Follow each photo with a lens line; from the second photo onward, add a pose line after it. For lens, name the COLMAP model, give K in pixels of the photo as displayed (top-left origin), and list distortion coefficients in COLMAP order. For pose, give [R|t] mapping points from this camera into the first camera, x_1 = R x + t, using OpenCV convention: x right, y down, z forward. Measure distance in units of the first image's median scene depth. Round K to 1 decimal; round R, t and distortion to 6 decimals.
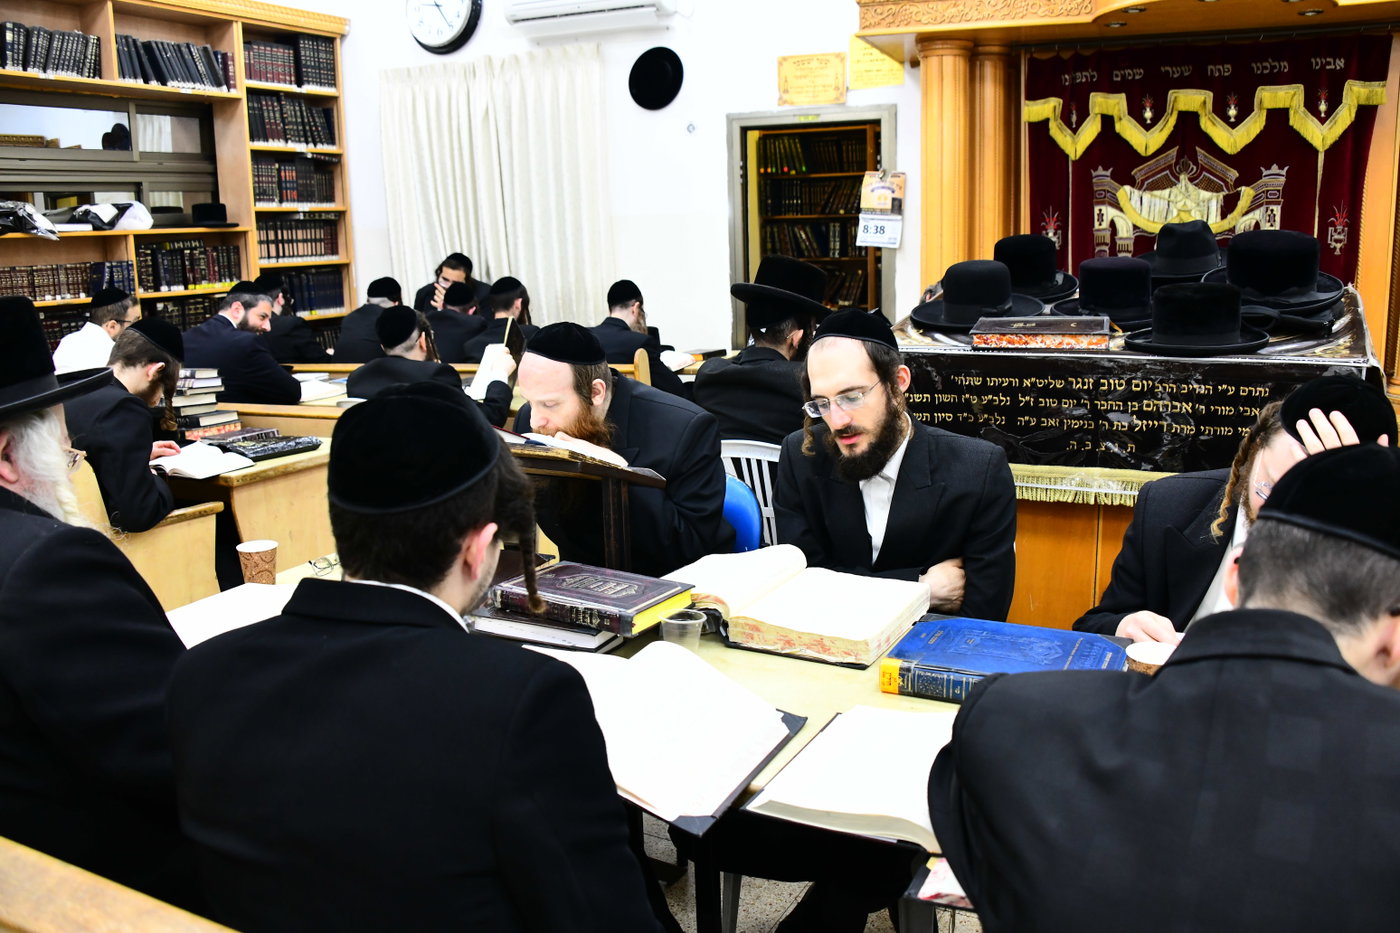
lens RADIAL K [[1098.4, 0, 700.0], [0, 1098.4, 466.5], [0, 0, 1]] dist [-0.156391, 0.075620]
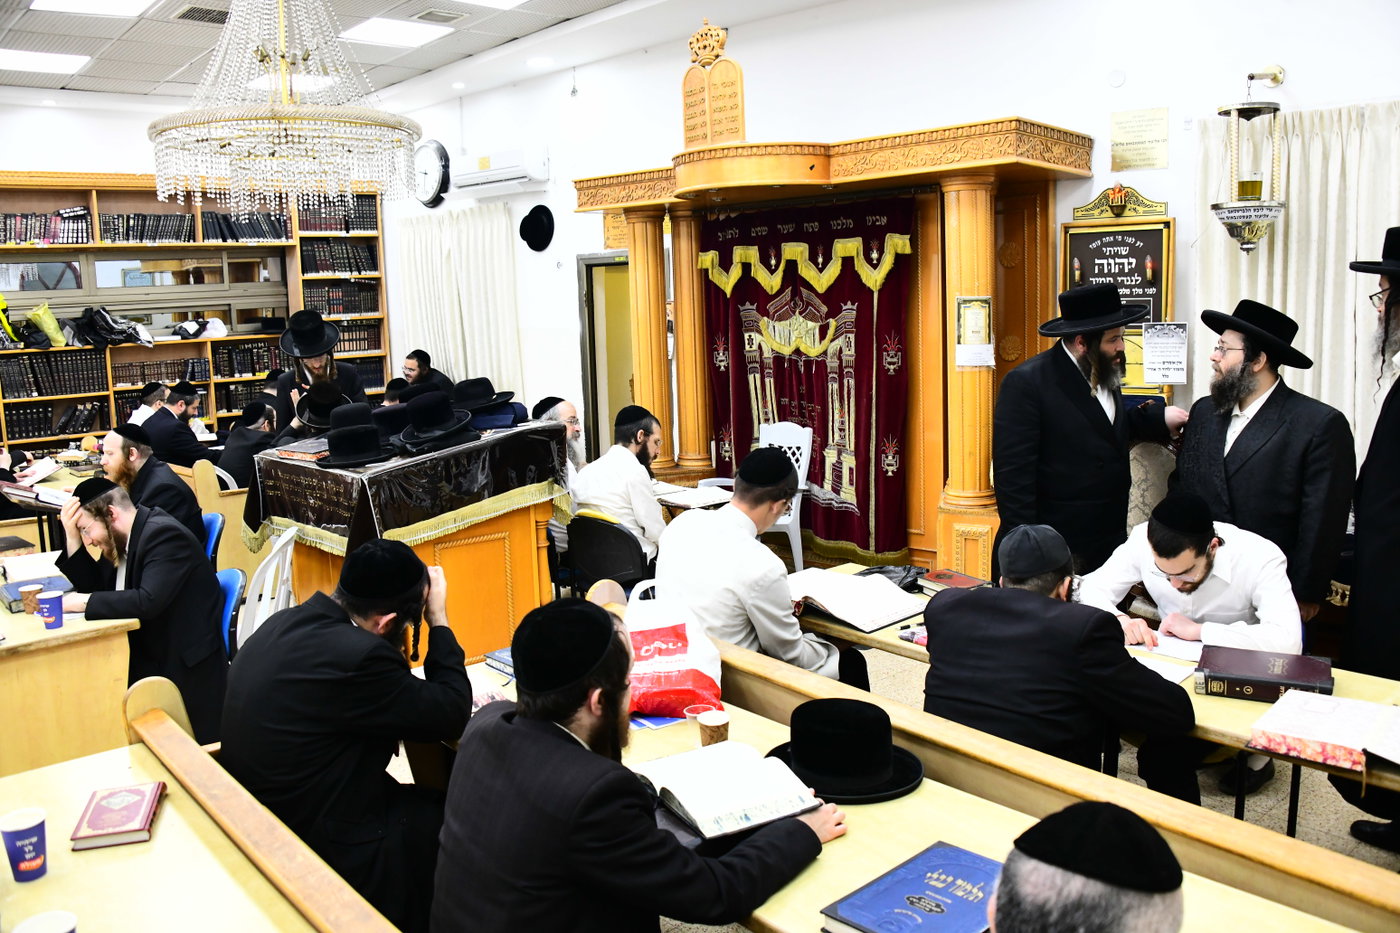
lens RADIAL K [[1098.4, 0, 700.0], [0, 1098.4, 466.5], [0, 0, 1]] dist [-0.156391, 0.075620]
pose [[0.941034, 0.047487, -0.334964, 0.765129], [-0.062411, 0.997474, -0.033923, -0.036189], [0.332506, 0.052828, 0.941620, -0.245264]]
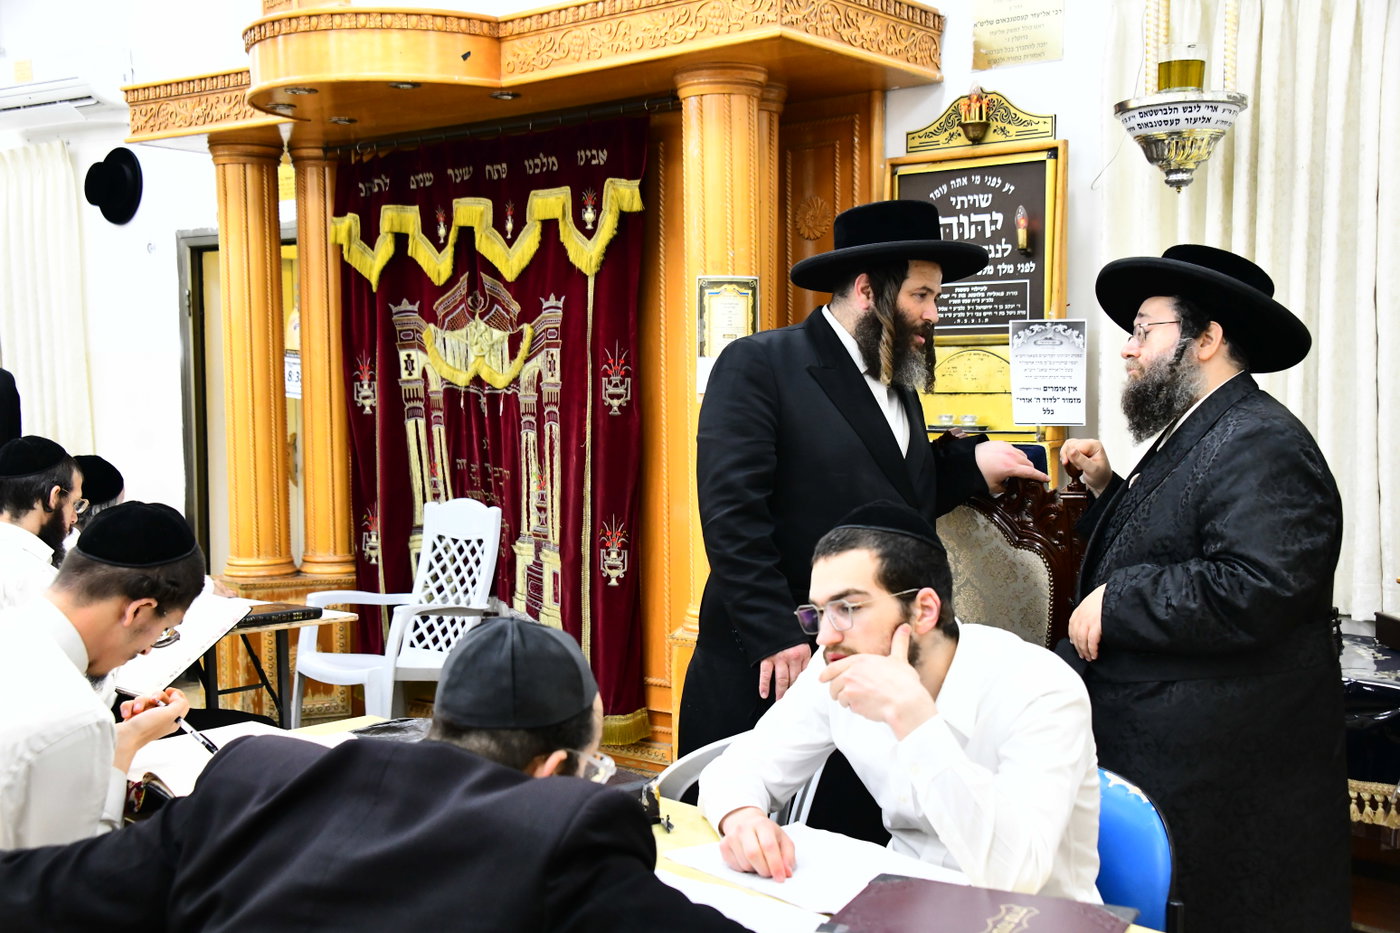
lens RADIAL K [[1589.5, 0, 708.6], [0, 1589.5, 471.4], [0, 0, 1]] dist [0.077166, 0.037330]
pose [[0.965574, 0.035369, -0.257714, 0.883476], [-0.070852, 0.989015, -0.129726, -0.023441], [0.250295, 0.143520, 0.957473, -0.035446]]
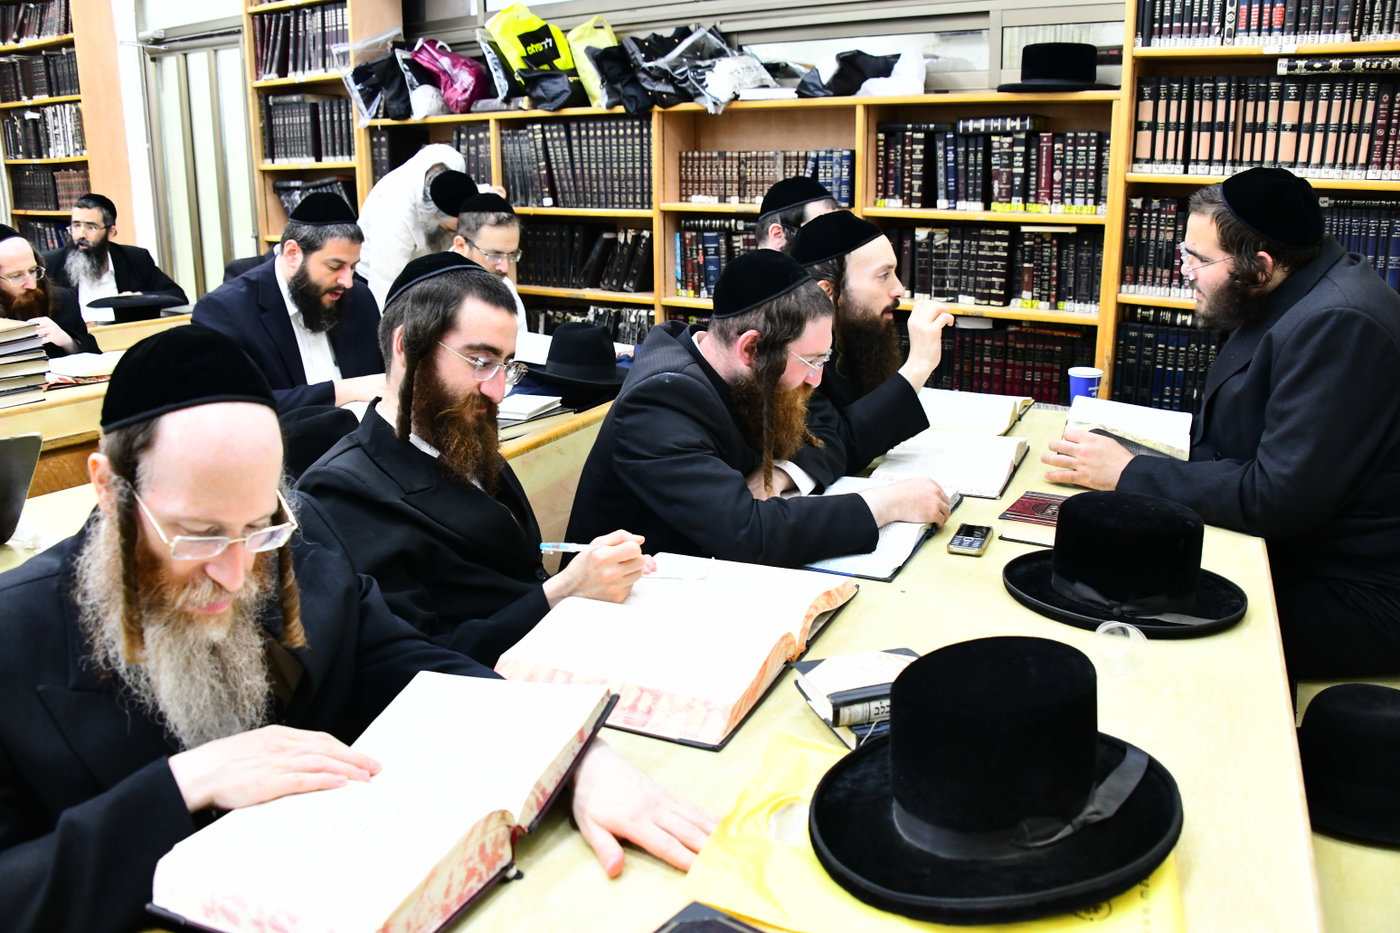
lens RADIAL K [[1098.4, 0, 700.0], [0, 1098.4, 466.5], [0, 0, 1]] dist [-0.156391, 0.075620]
pose [[-0.102232, 0.294513, -0.950163, 0.107420], [-0.193931, 0.930940, 0.309421, -0.234791], [0.975674, 0.215899, -0.038057, 1.138915]]
